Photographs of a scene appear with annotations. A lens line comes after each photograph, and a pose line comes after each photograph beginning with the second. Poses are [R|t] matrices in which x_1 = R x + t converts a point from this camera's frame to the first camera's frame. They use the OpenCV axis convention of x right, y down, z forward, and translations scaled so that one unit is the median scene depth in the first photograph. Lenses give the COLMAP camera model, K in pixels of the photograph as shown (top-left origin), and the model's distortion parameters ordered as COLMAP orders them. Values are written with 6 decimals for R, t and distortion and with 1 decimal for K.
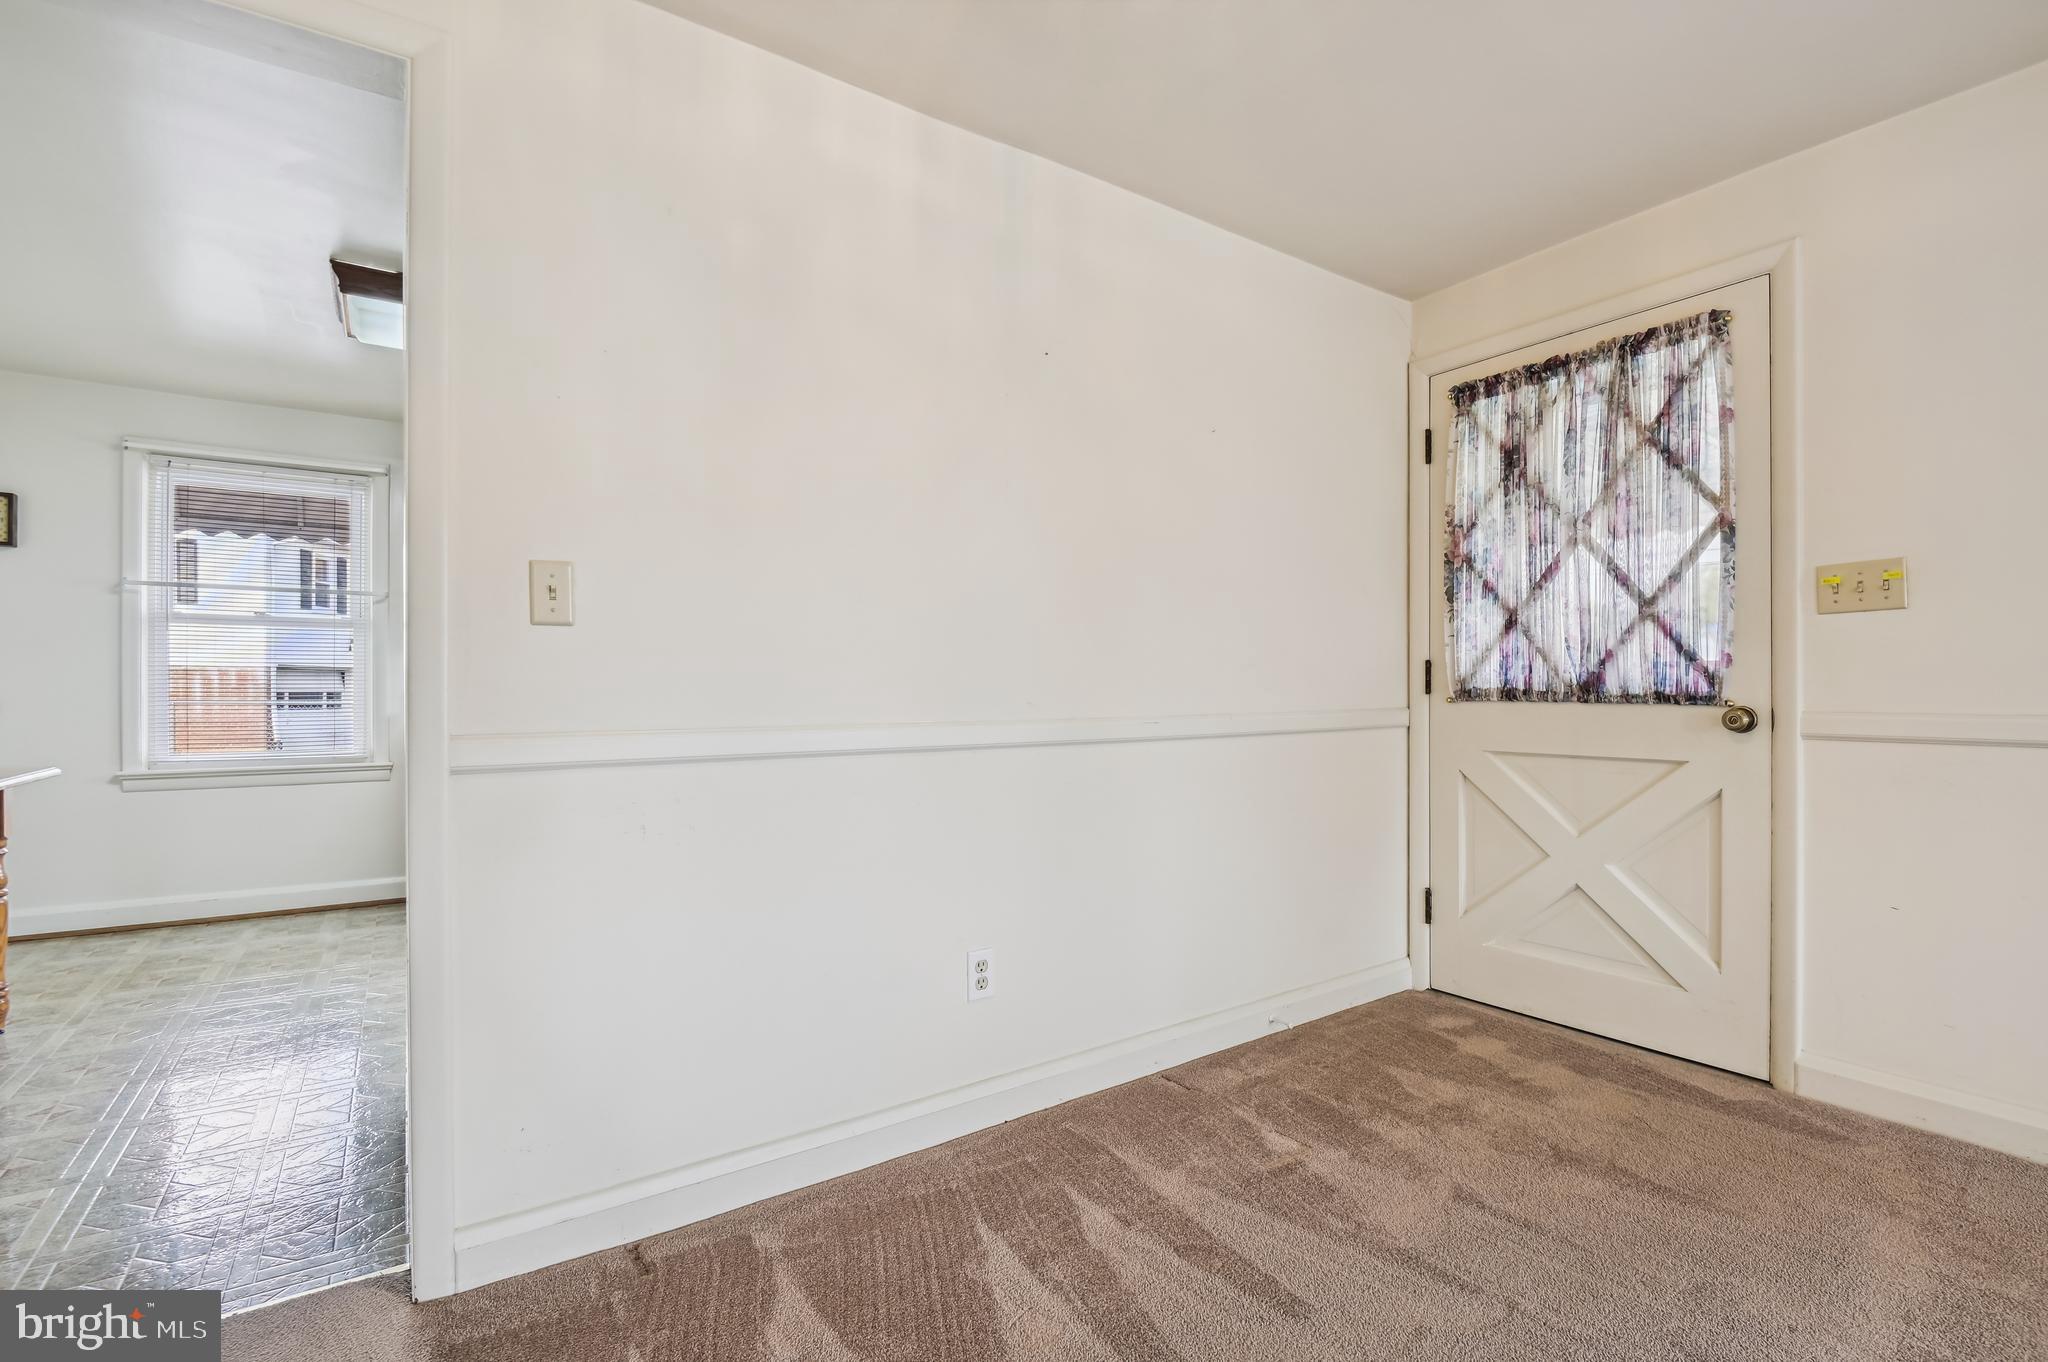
lens RADIAL K [[944.8, 0, 1013.9], [0, 944.8, 684.2], [0, 0, 1]] dist [0.003393, -0.005413]
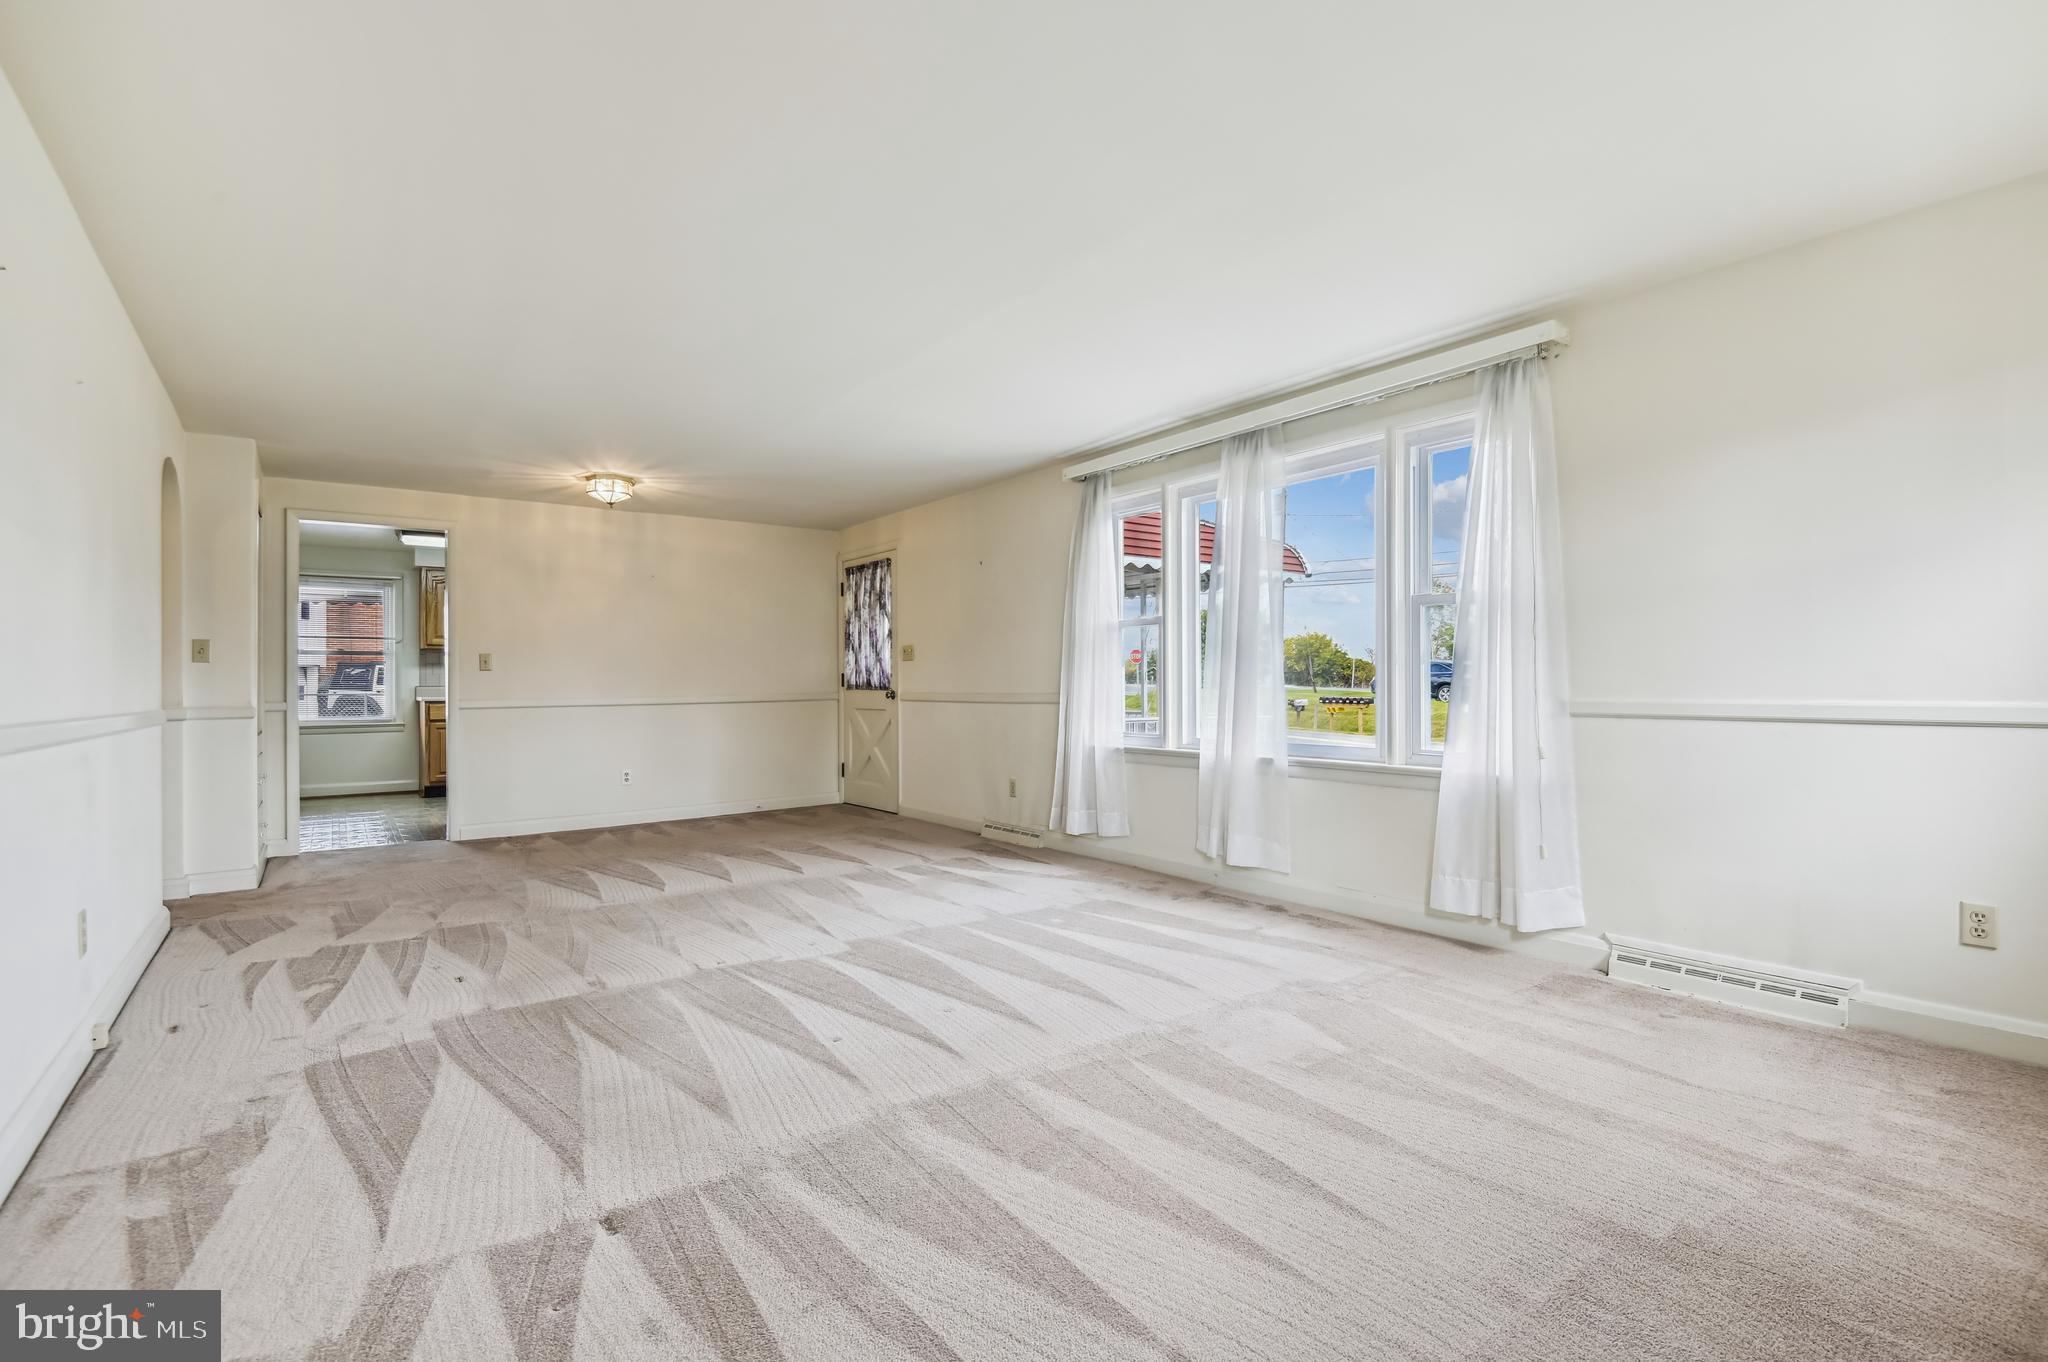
lens RADIAL K [[944.8, 0, 1031.5], [0, 944.8, 693.1], [0, 0, 1]] dist [0.003393, -0.005413]
pose [[0.997680, -0.003498, 0.067993, 0.919641], [0.002559, 0.999900, 0.013902, -0.008191], [-0.068035, -0.013696, 0.997589, -1.878804]]
